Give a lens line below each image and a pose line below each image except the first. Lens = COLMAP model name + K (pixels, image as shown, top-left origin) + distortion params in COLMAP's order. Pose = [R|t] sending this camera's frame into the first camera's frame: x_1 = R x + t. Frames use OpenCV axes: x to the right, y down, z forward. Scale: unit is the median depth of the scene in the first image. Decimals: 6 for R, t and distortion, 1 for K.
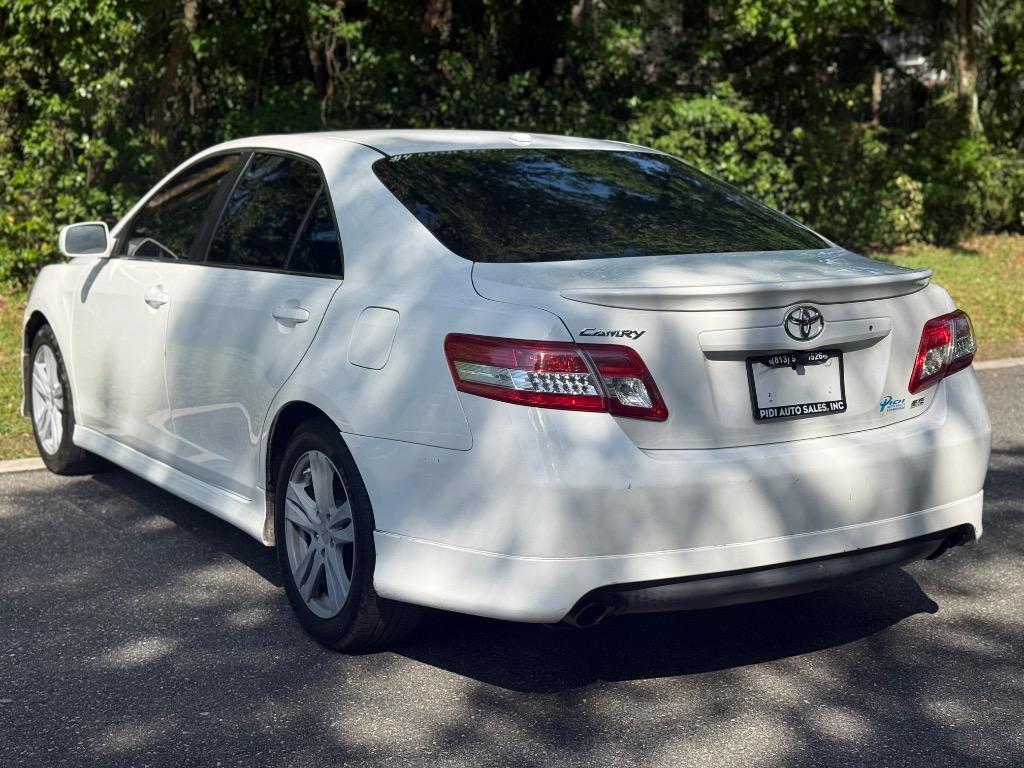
lens RADIAL K [[1580.7, 0, 512.0], [0, 1580.7, 384.0], [0, 0, 1]] dist [0.095070, -0.025382]
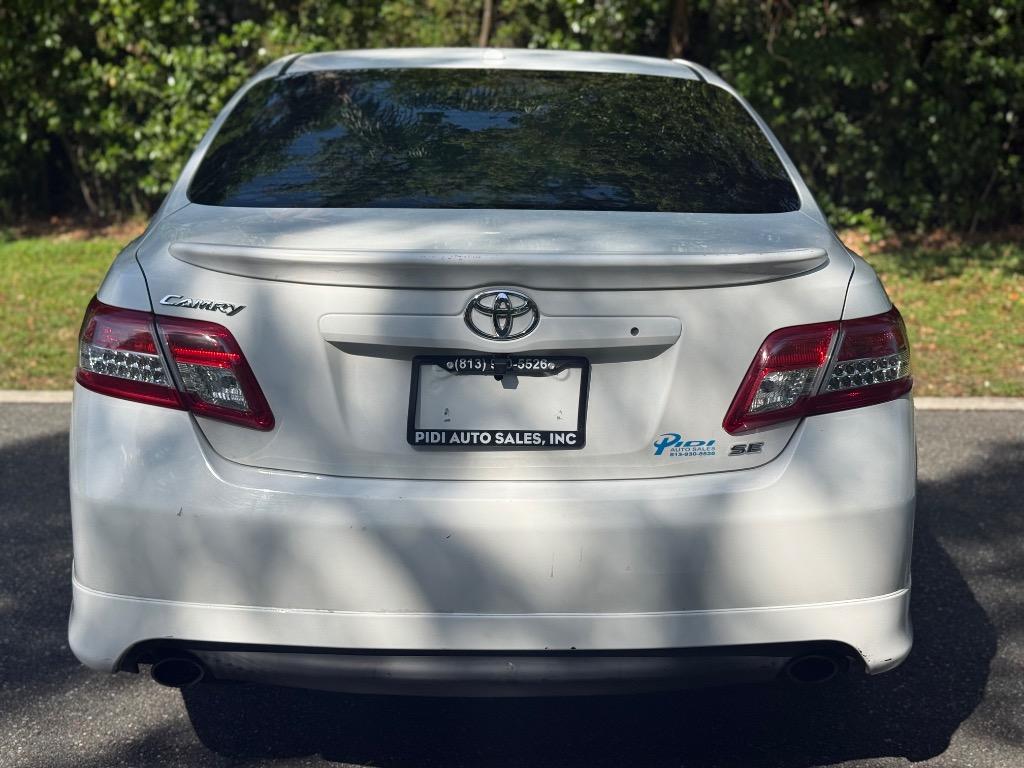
lens RADIAL K [[1580.7, 0, 512.0], [0, 1580.7, 384.0], [0, 0, 1]] dist [0.095070, -0.025382]
pose [[0.870459, 0.103919, -0.481147, 0.520320], [-0.089039, 0.994578, 0.053729, -0.045410], [0.484122, -0.003928, 0.874992, 0.392468]]
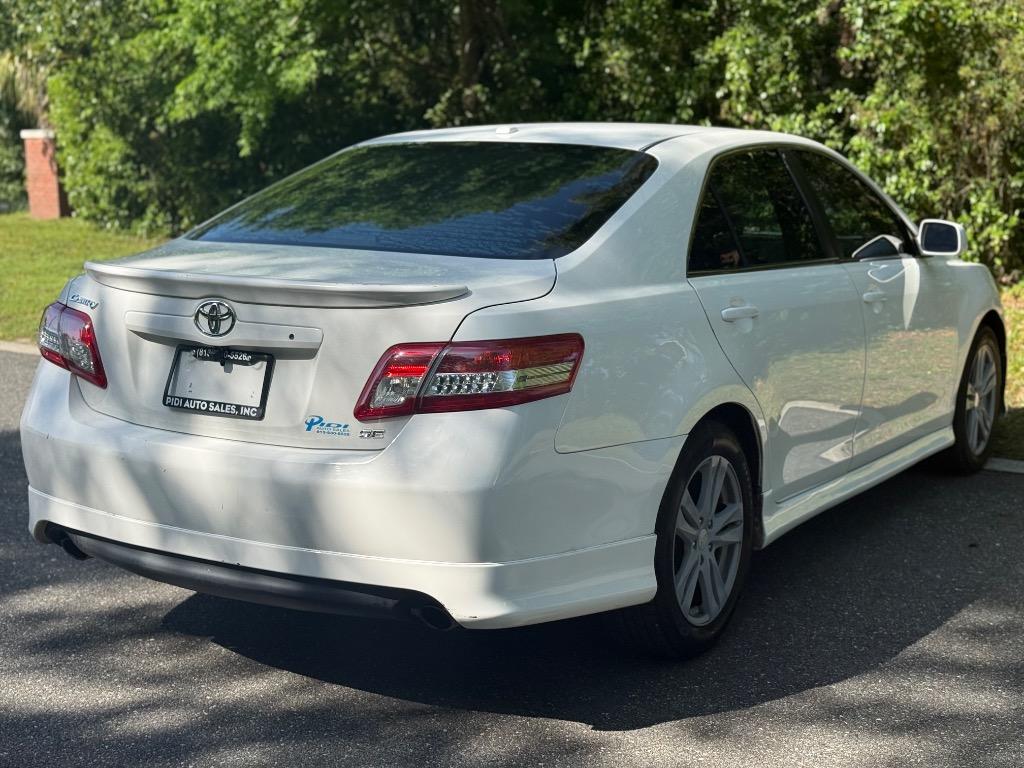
lens RADIAL K [[1580.7, 0, 512.0], [0, 1580.7, 384.0], [0, 0, 1]] dist [0.095070, -0.025382]
pose [[0.444389, 0.143552, -0.884258, 1.123071], [-0.143365, 0.985751, 0.087980, -0.109589], [0.884288, 0.087674, 0.458637, 0.712382]]
